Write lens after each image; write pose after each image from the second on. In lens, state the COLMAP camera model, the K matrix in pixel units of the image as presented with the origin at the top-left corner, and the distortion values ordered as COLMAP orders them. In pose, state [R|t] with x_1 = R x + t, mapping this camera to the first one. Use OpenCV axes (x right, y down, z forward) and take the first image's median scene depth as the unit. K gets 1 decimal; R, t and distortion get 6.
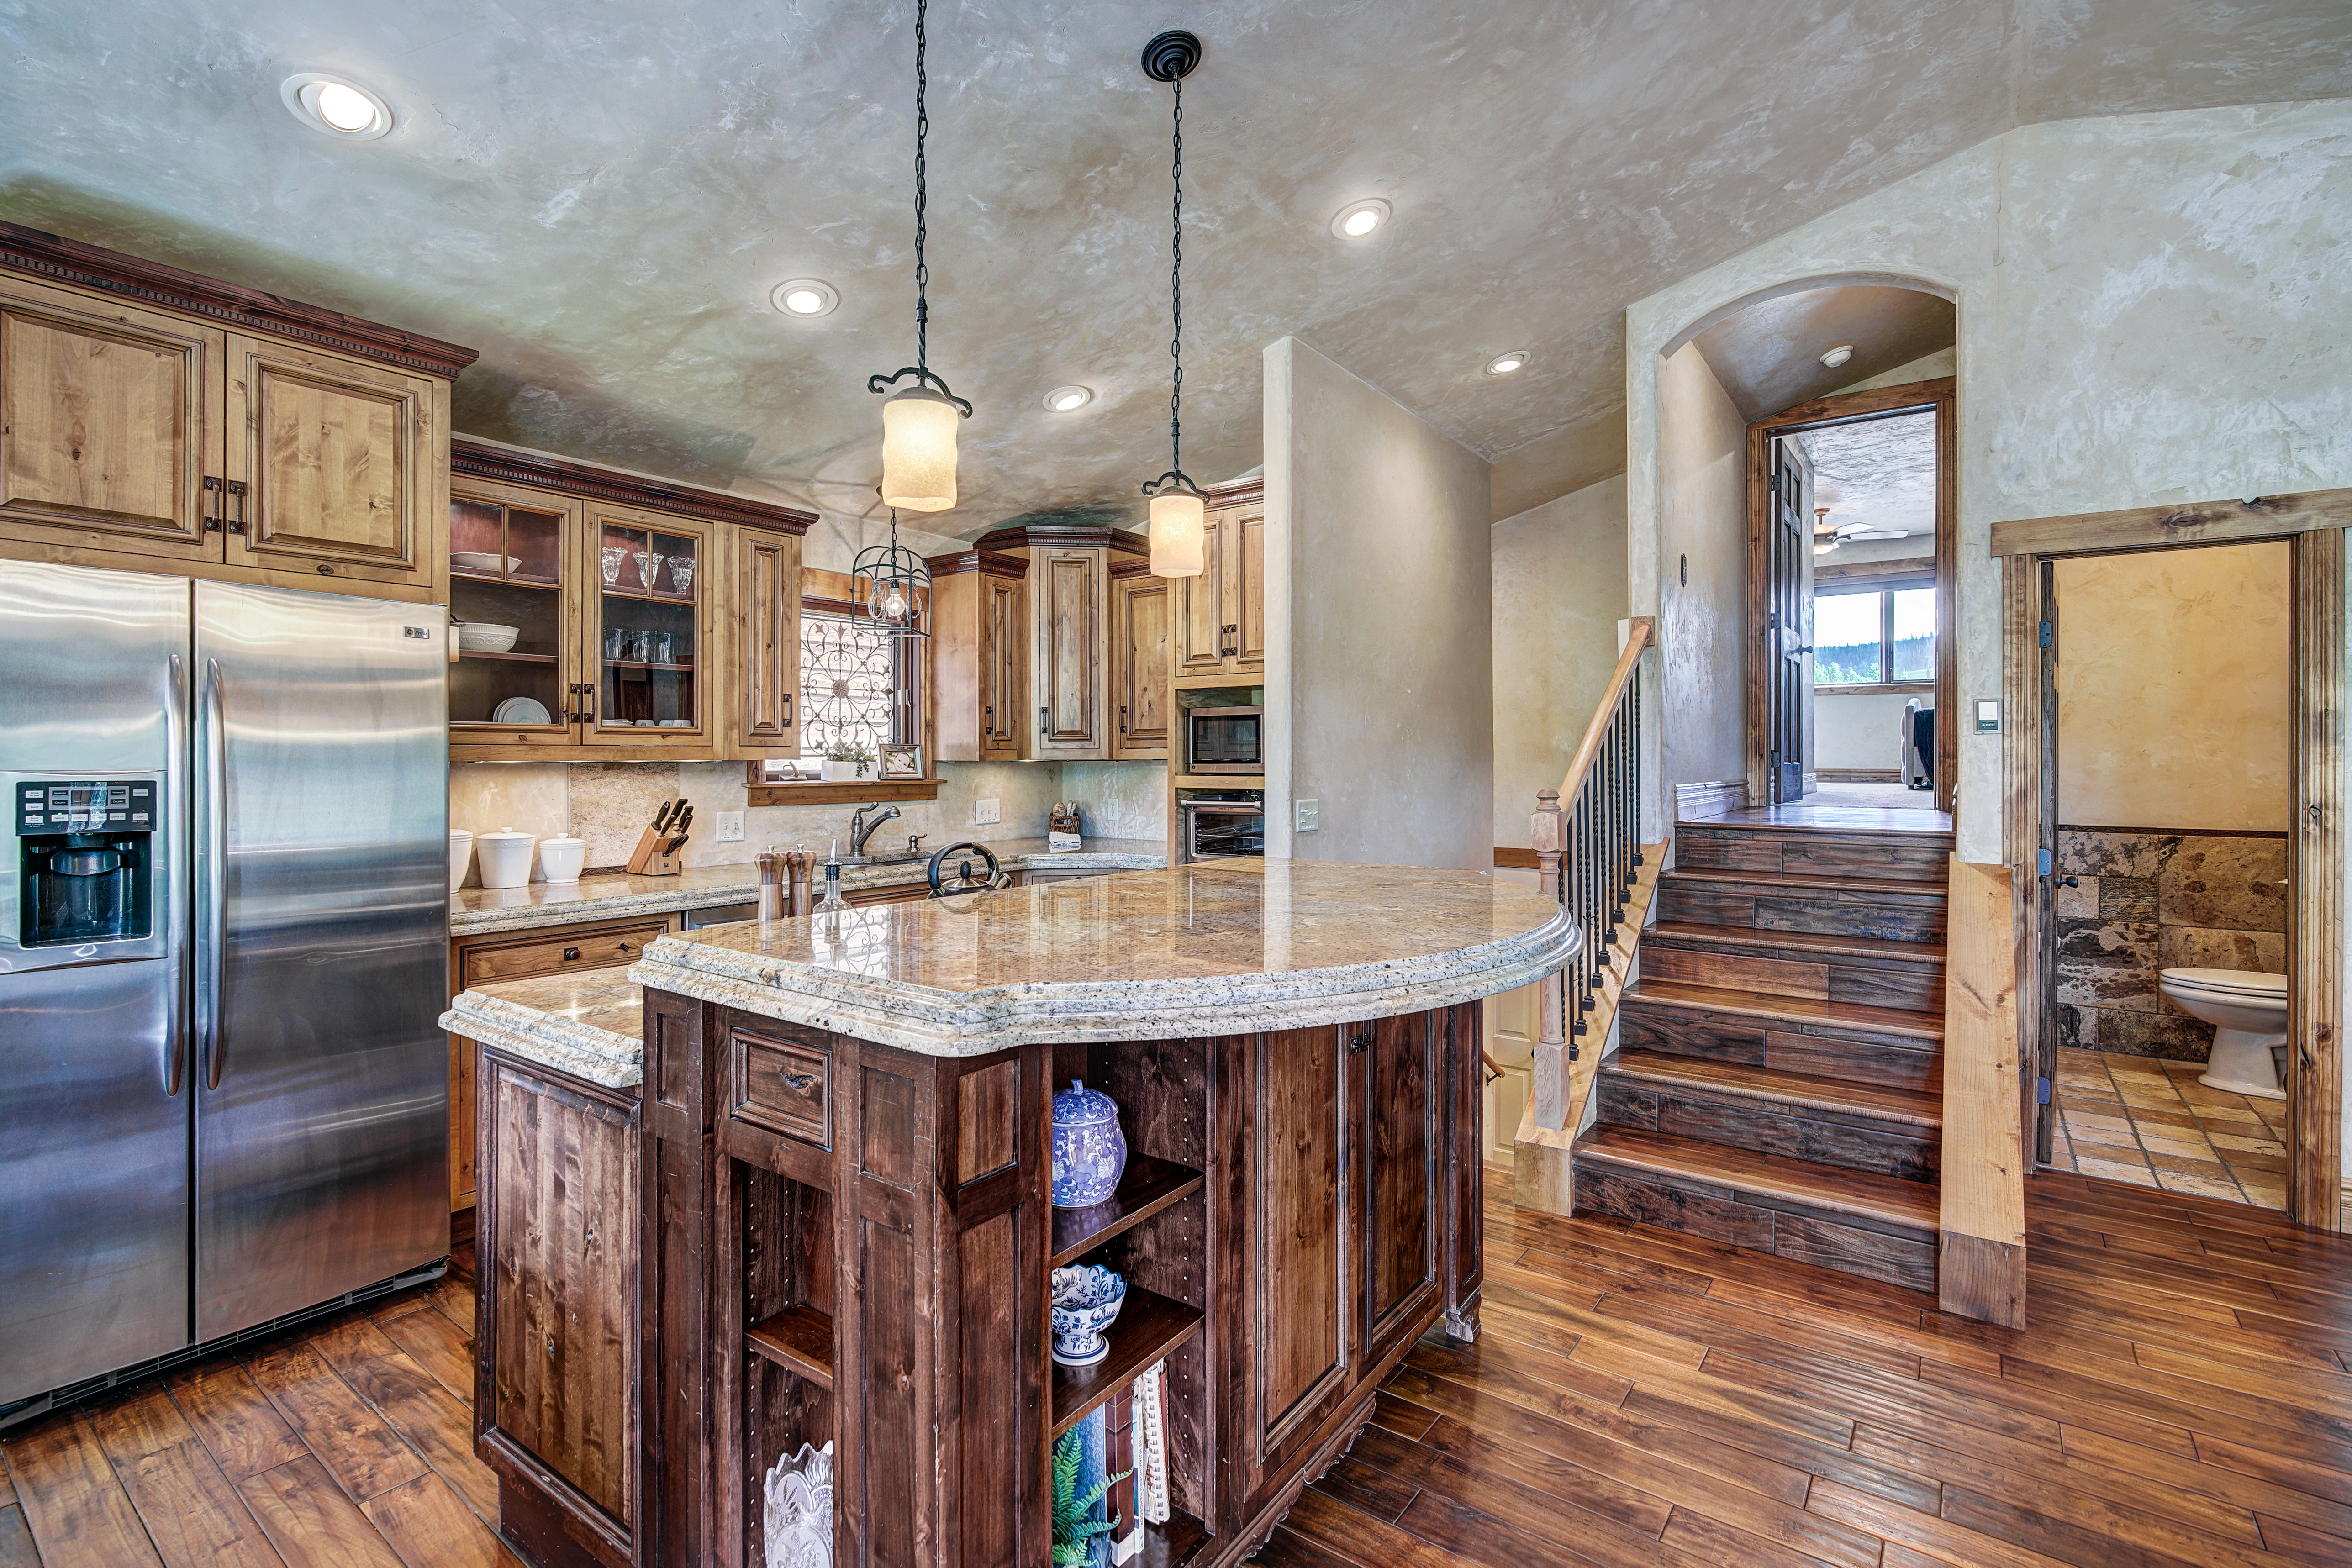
lens RADIAL K [[1062.2, 0, 1184.8], [0, 1062.2, 767.3], [0, 0, 1]] dist [-0.012463, 0.006286]
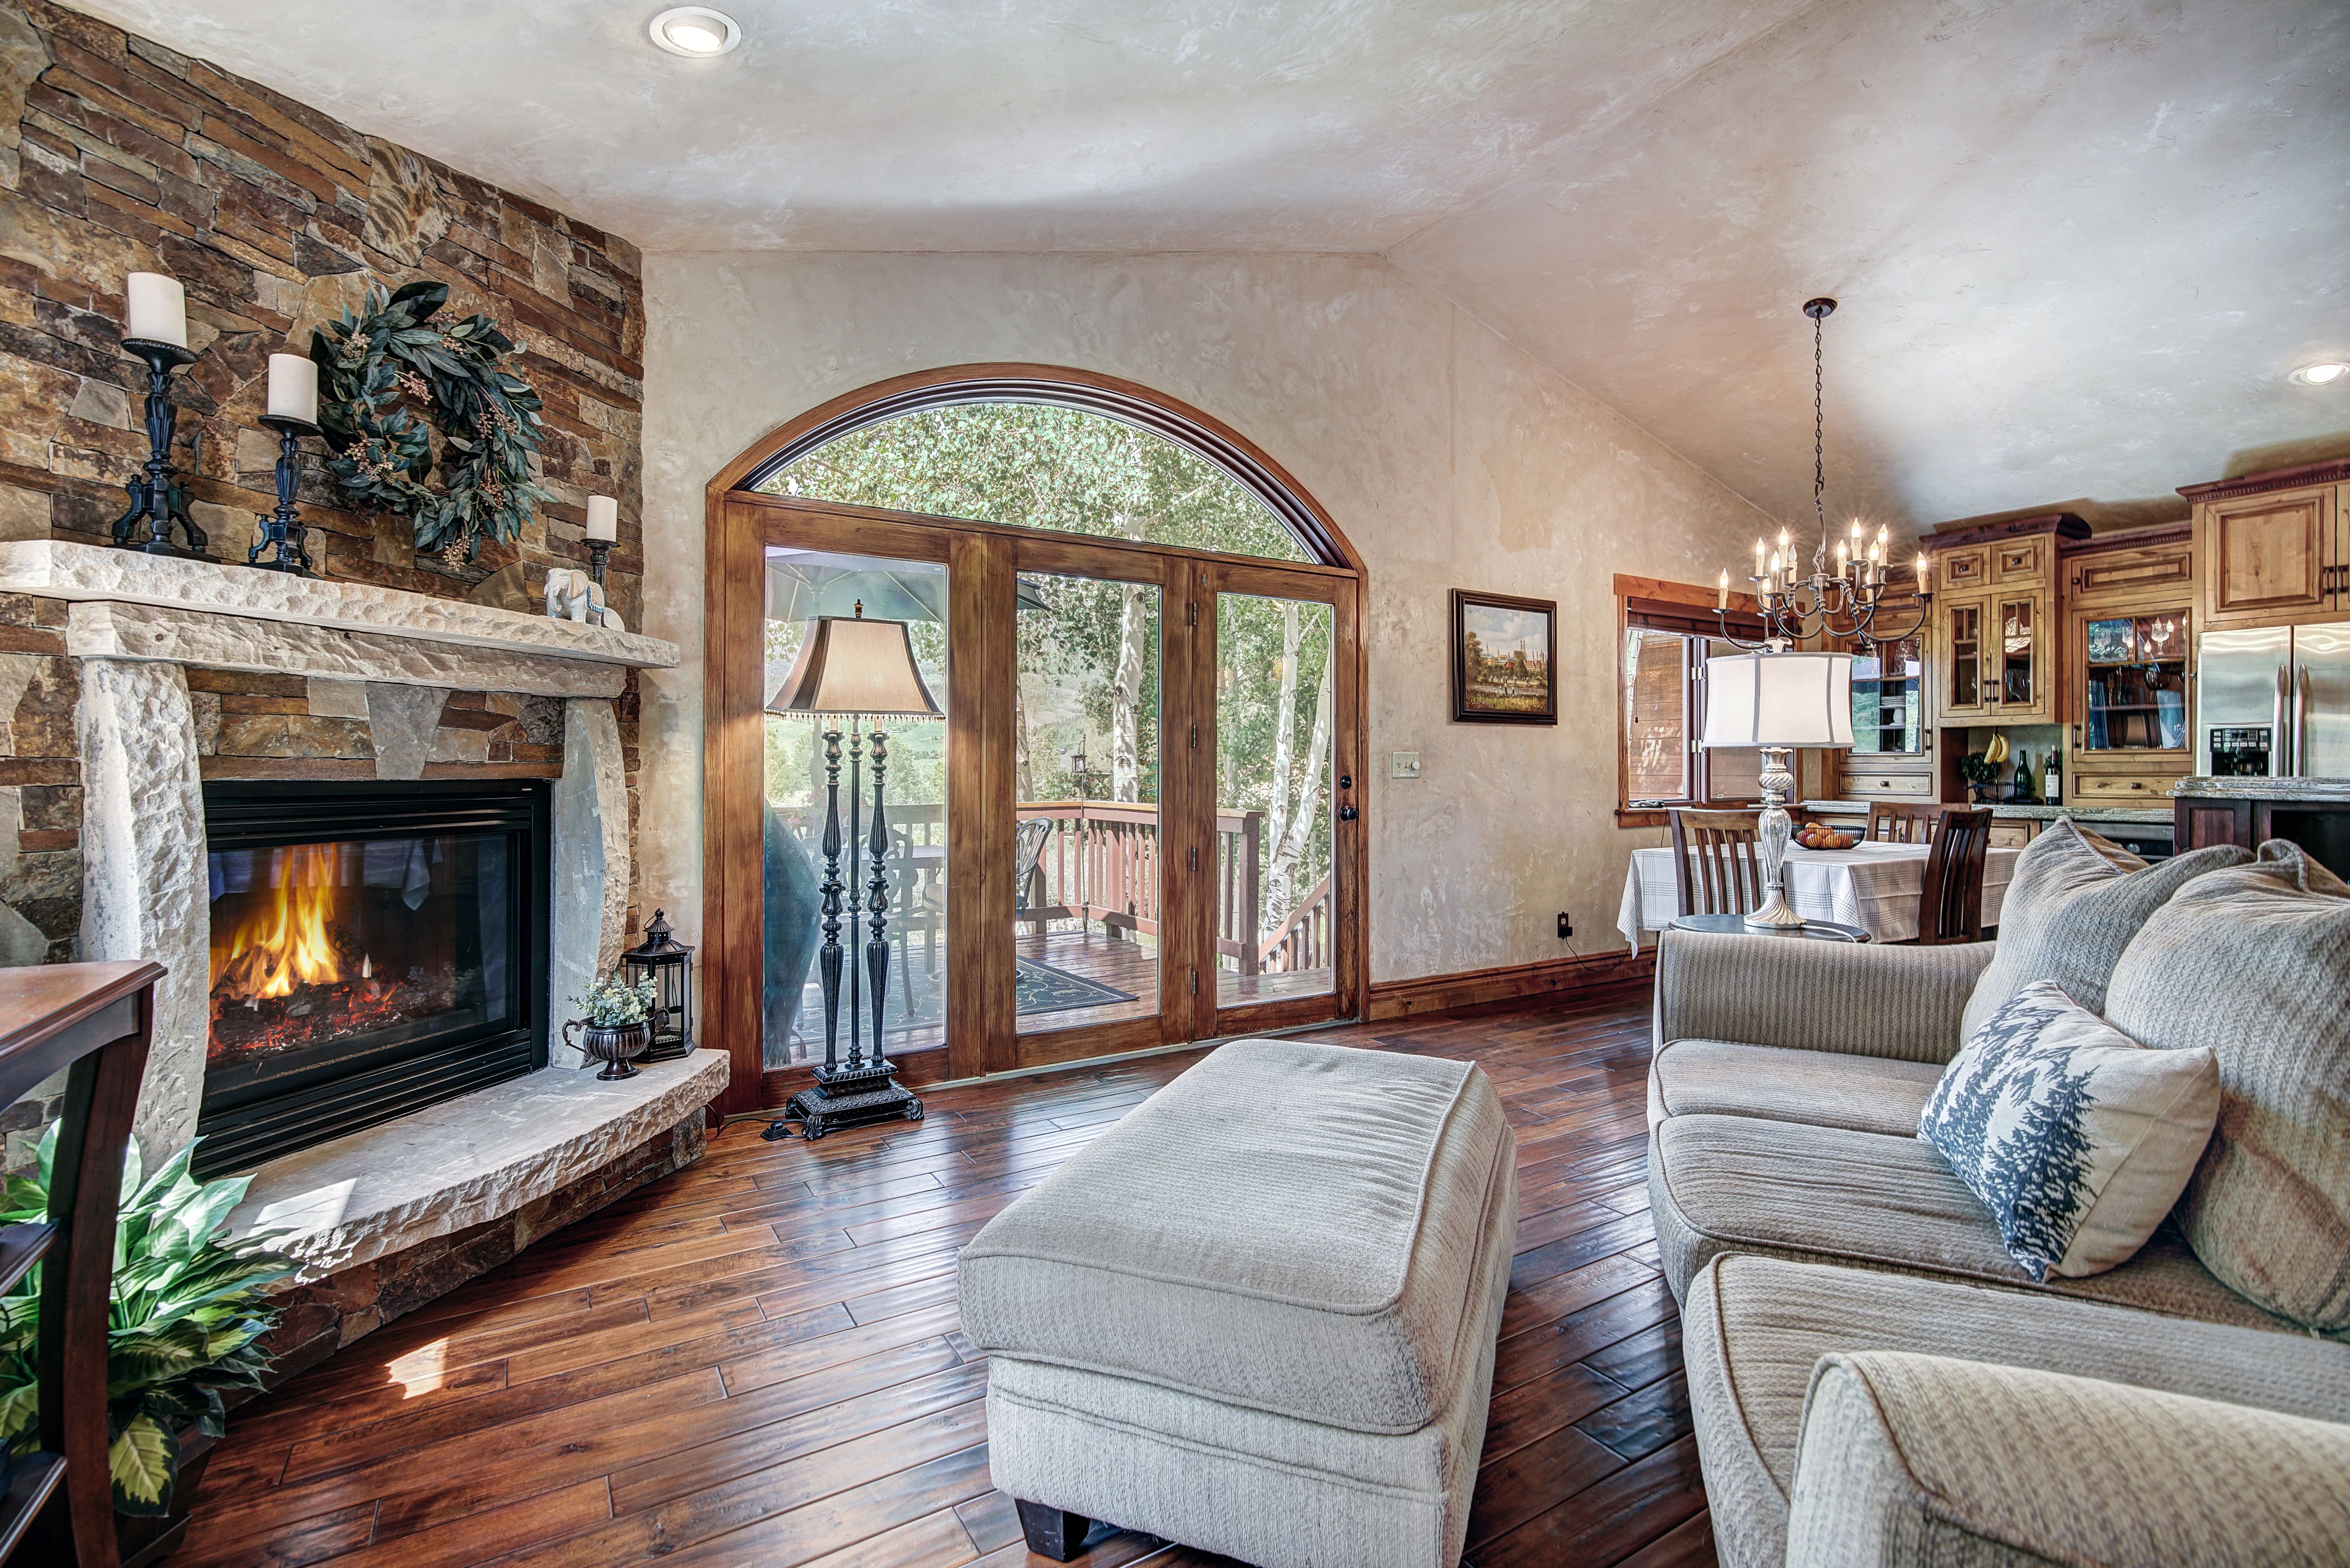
lens RADIAL K [[1061.4, 0, 1192.1], [0, 1061.4, 766.5], [0, 0, 1]] dist [-0.012463, 0.006286]
pose [[-0.358015, -0.004557, -0.933705, 0.932250], [-0.010906, 0.999940, -0.000699, 0.062315], [0.933652, 0.009933, -0.358044, -0.123131]]
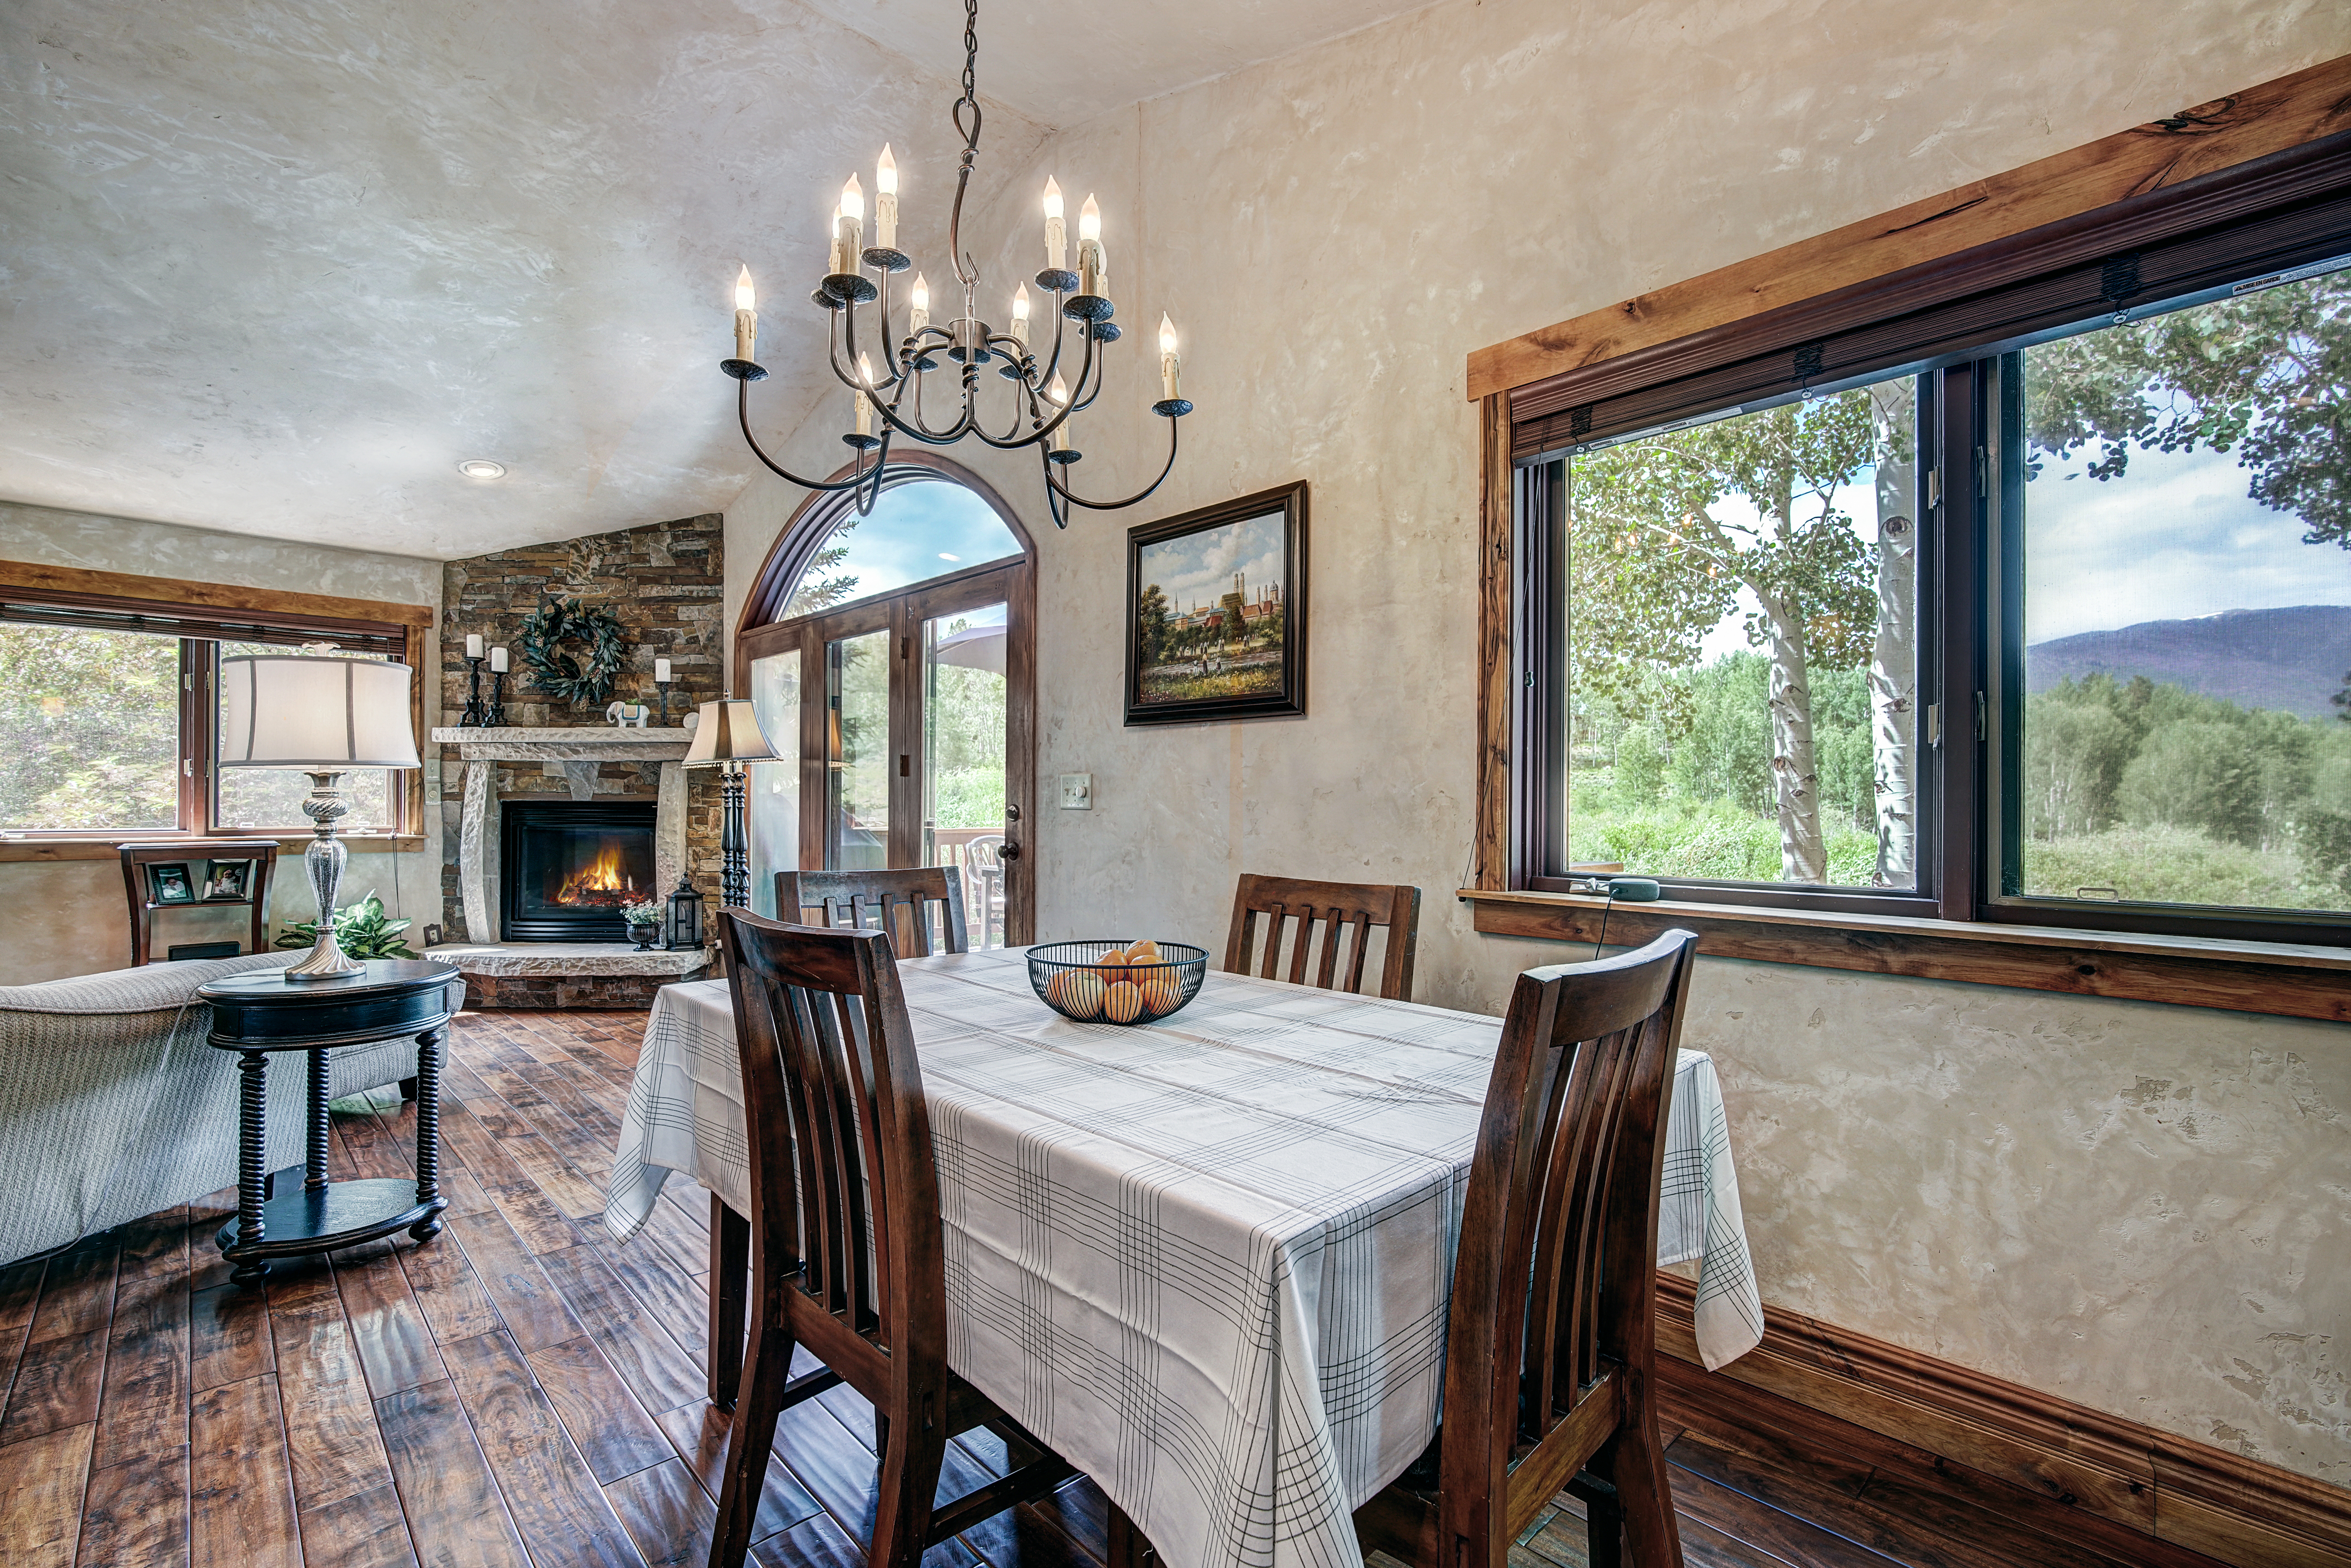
lens RADIAL K [[1061.8, 0, 1172.6], [0, 1061.8, 795.8], [0, 0, 1]] dist [-0.012463, 0.006286]
pose [[-0.986929, -0.004696, 0.161090, -0.465381], [-0.003499, 0.999964, 0.007714, 0.053342], [-0.161121, 0.007050, -0.986910, 0.521360]]
